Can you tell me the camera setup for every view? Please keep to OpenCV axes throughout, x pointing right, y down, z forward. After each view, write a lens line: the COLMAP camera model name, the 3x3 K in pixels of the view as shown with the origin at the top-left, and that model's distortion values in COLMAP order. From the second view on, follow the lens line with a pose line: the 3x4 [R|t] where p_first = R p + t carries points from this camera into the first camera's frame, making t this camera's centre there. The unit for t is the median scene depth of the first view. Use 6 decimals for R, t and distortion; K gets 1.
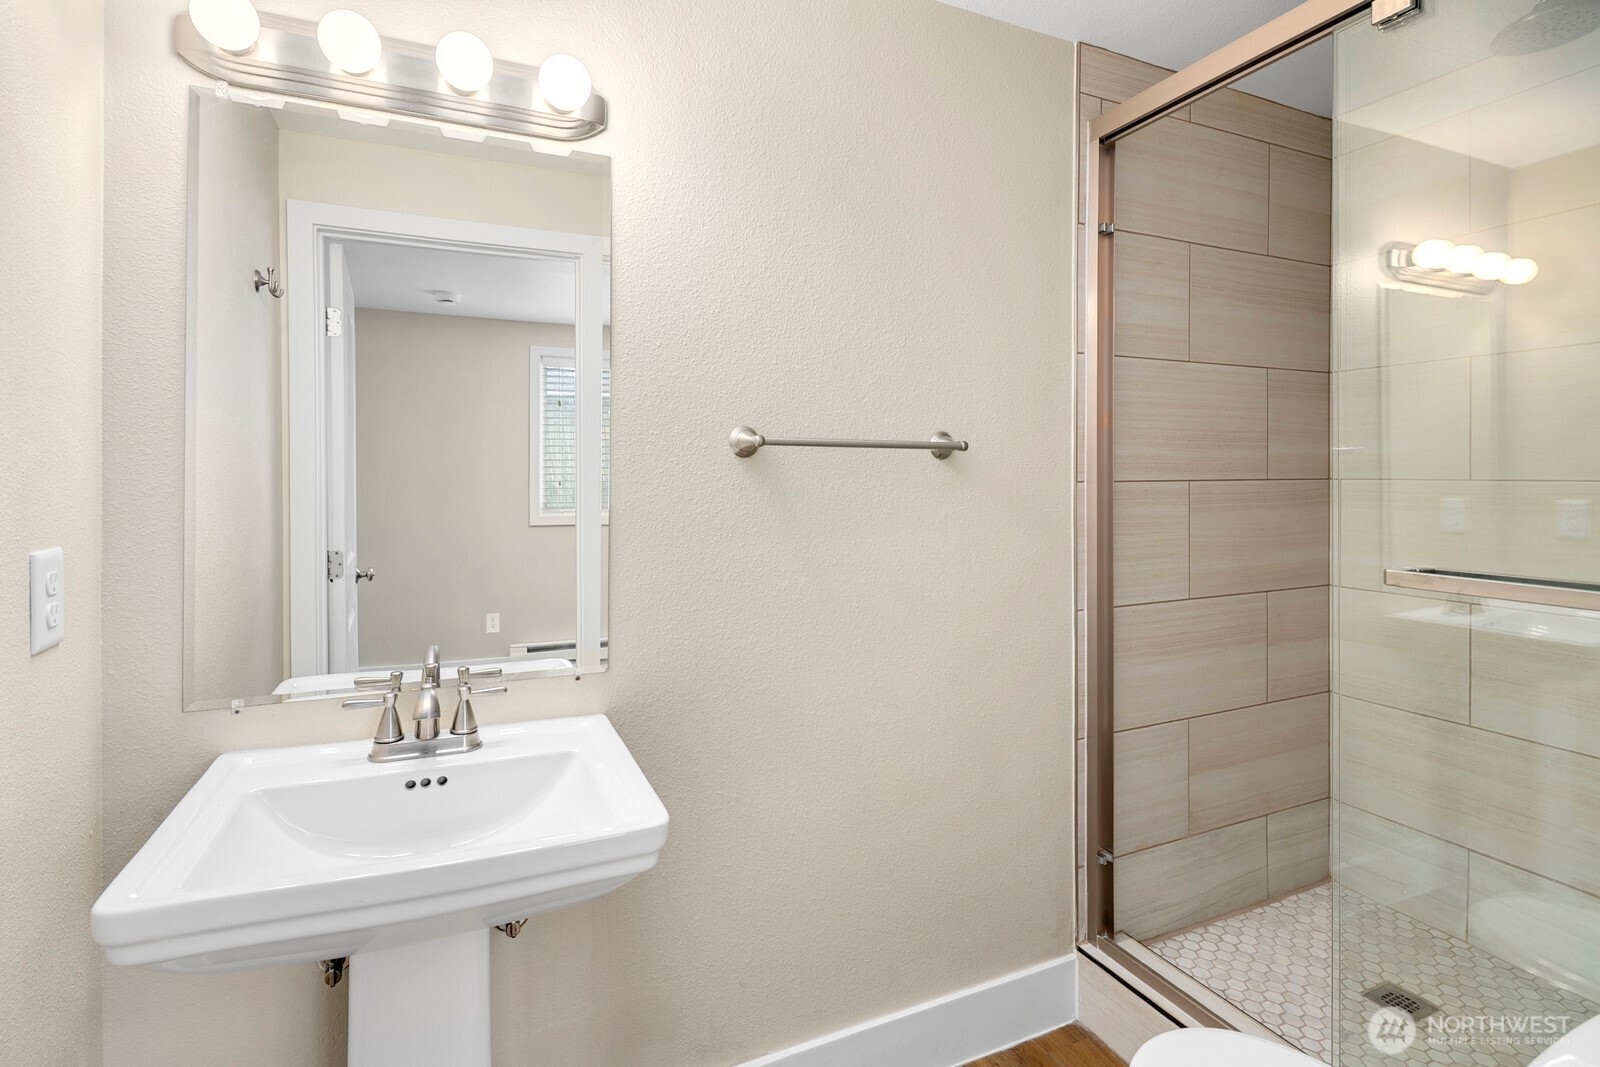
lens RADIAL K [[769.4, 0, 800.4], [0, 769.4, 460.0], [0, 0, 1]] dist [0.001756, 0.000045]
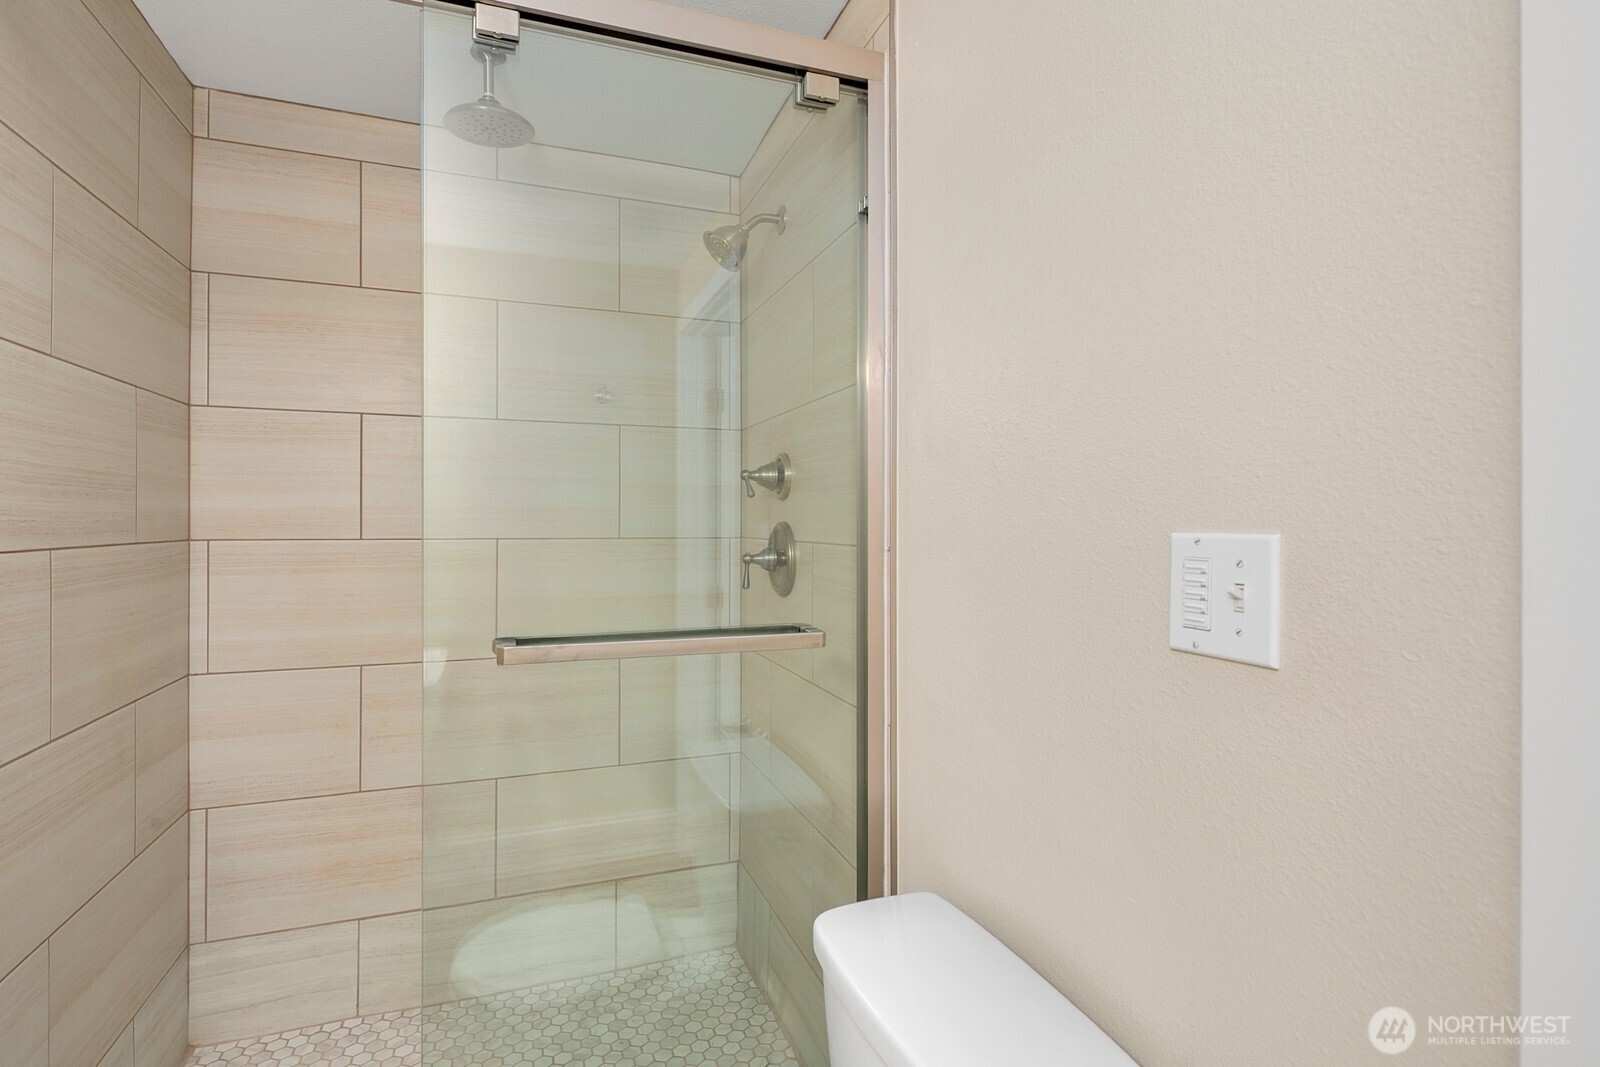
lens RADIAL K [[787.3, 0, 798.4], [0, 787.3, 522.9], [0, 0, 1]] dist [-0.000021, 0.000020]
pose [[0.071991, 0.000864, 0.997405, -0.076267], [-0.021167, 0.999776, 0.000662, -0.007248], [-0.997181, -0.021159, 0.071993, 0.348312]]
